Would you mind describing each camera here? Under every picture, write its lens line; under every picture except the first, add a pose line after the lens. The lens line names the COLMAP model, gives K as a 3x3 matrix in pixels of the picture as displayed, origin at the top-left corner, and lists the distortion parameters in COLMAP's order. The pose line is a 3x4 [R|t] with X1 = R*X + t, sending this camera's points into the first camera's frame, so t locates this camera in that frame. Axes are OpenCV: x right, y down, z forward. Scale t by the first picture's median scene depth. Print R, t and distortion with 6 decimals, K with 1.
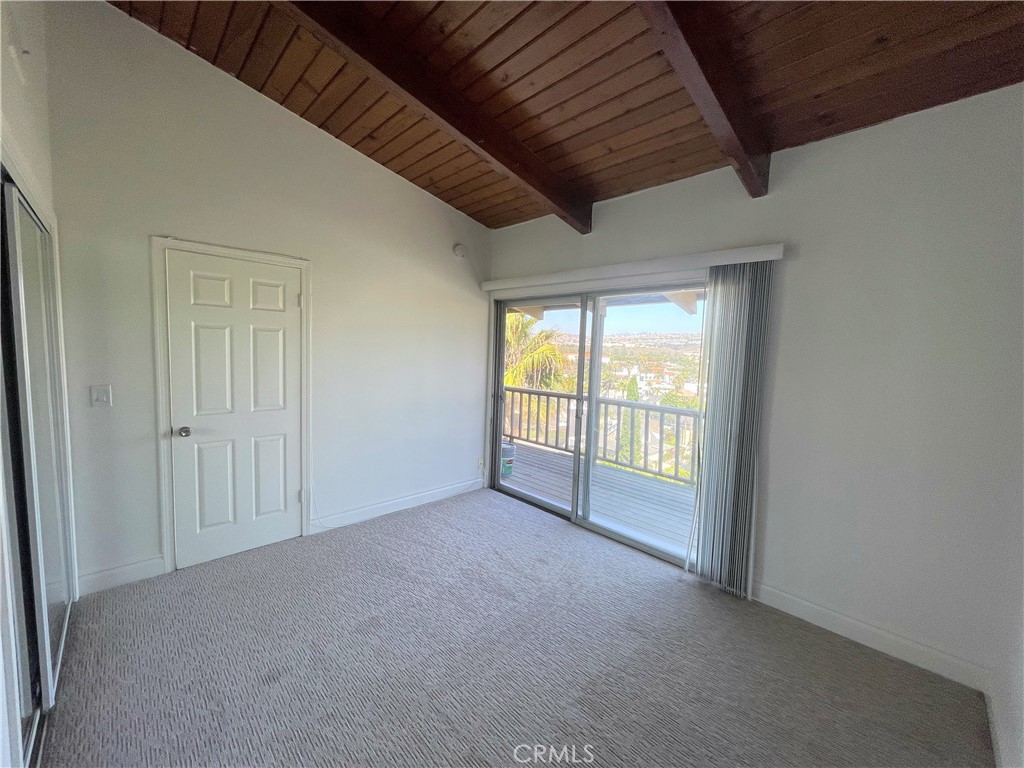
lens RADIAL K [[410.8, 0, 505.6], [0, 410.8, 376.8], [0, 0, 1]] dist [-0.000417, 0.000421]
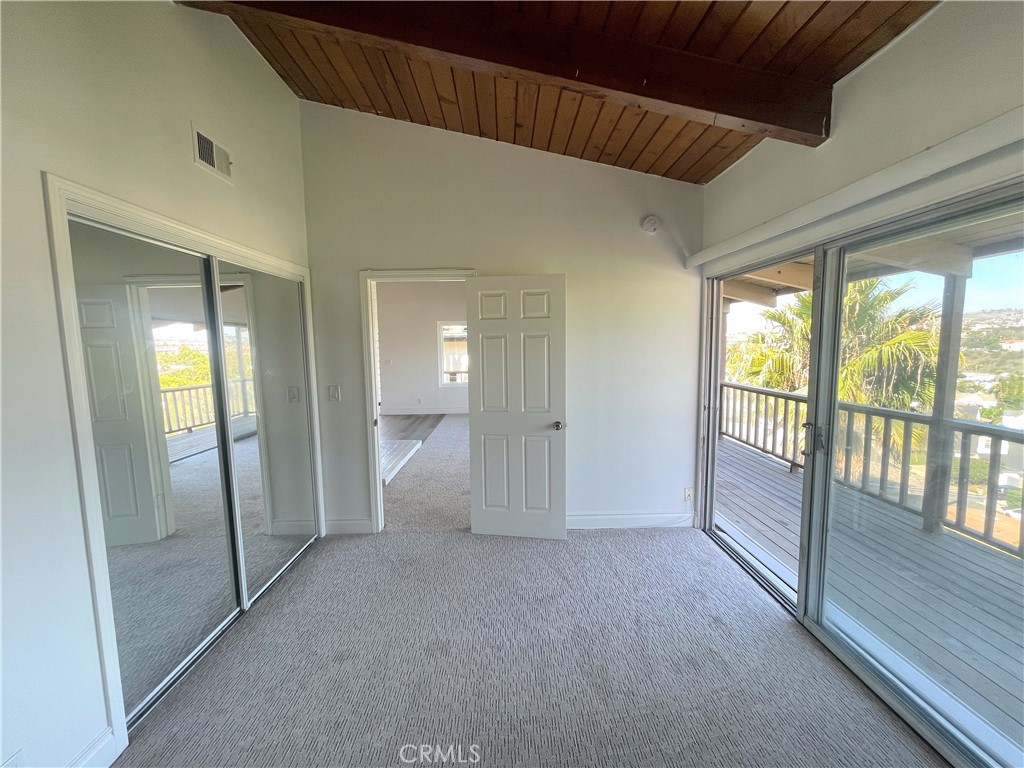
lens RADIAL K [[410.8, 0, 517.3], [0, 410.8, 378.7], [0, 0, 1]] dist [-0.000417, 0.000421]
pose [[0.741488, 0.010024, -0.670892, 0.076923], [-0.004725, 0.999942, 0.009719, -0.004065], [0.670950, -0.004037, 0.741492, 0.076082]]
